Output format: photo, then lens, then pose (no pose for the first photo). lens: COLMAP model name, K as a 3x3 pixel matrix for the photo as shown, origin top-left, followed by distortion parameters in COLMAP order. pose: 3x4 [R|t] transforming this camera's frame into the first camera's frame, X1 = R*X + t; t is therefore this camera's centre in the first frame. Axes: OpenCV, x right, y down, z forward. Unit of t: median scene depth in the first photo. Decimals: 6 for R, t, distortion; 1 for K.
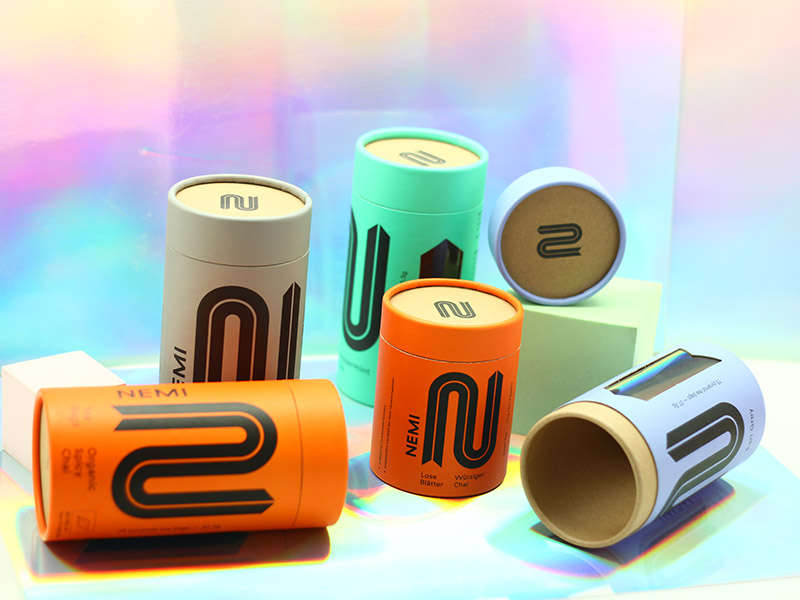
lens RADIAL K [[2231.2, 0, 403.0], [0, 2231.2, 299.4], [0, 0, 1]] dist [-0.057257, 0.000000]
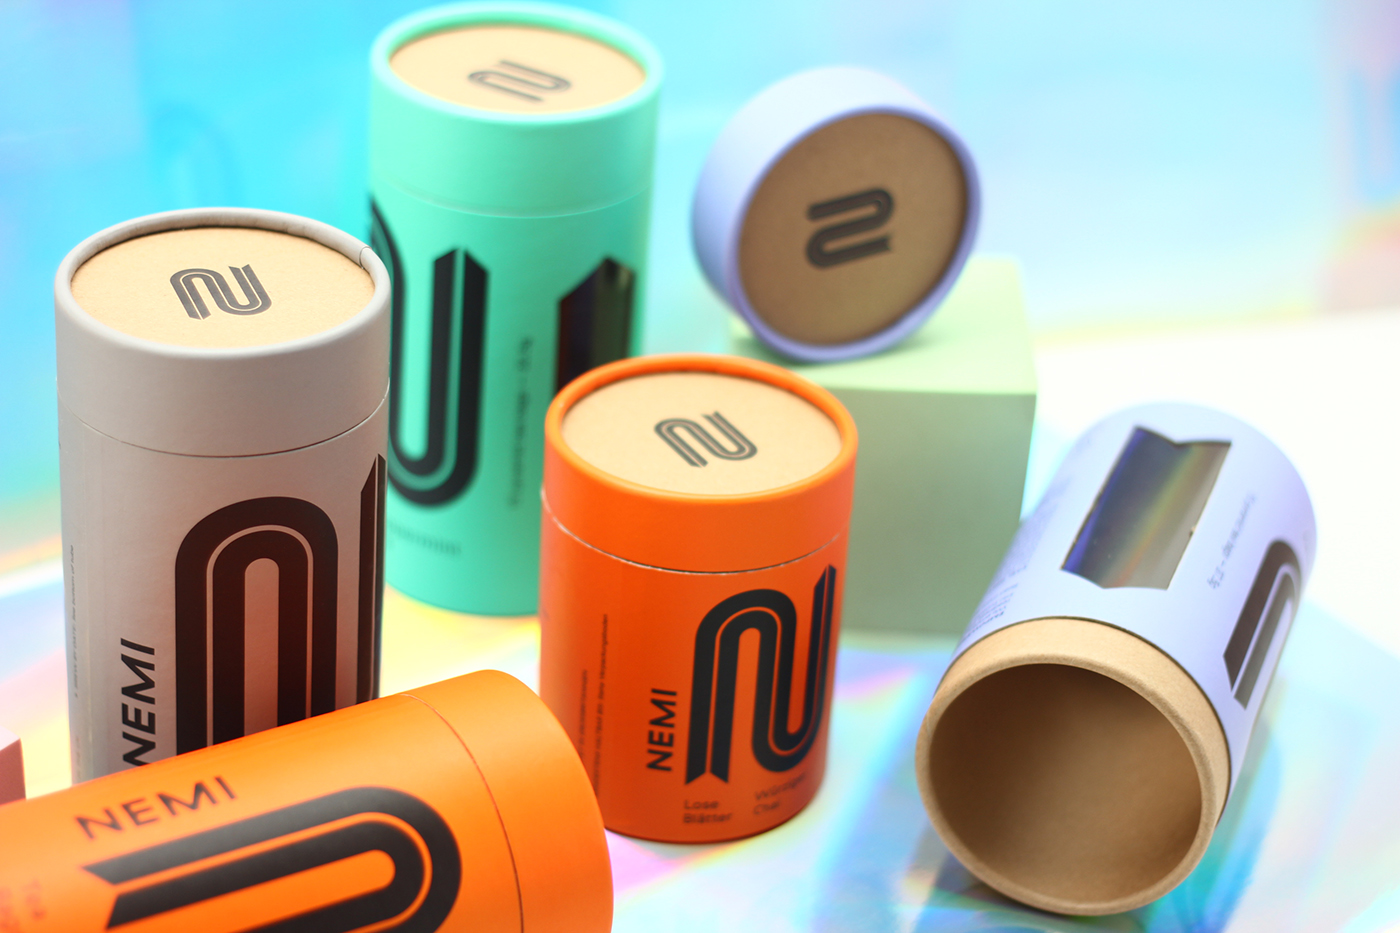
lens RADIAL K [[3460.4, 0, 695.4], [0, 3460.4, 469.1], [0, 0, 1]] dist [-0.095828, 0.000000]
pose [[0.955655, -0.165138, 0.243831, -0.152761], [0.120292, 0.974653, 0.188632, -0.123656], [-0.268801, -0.150936, 0.951296, 0.331792]]
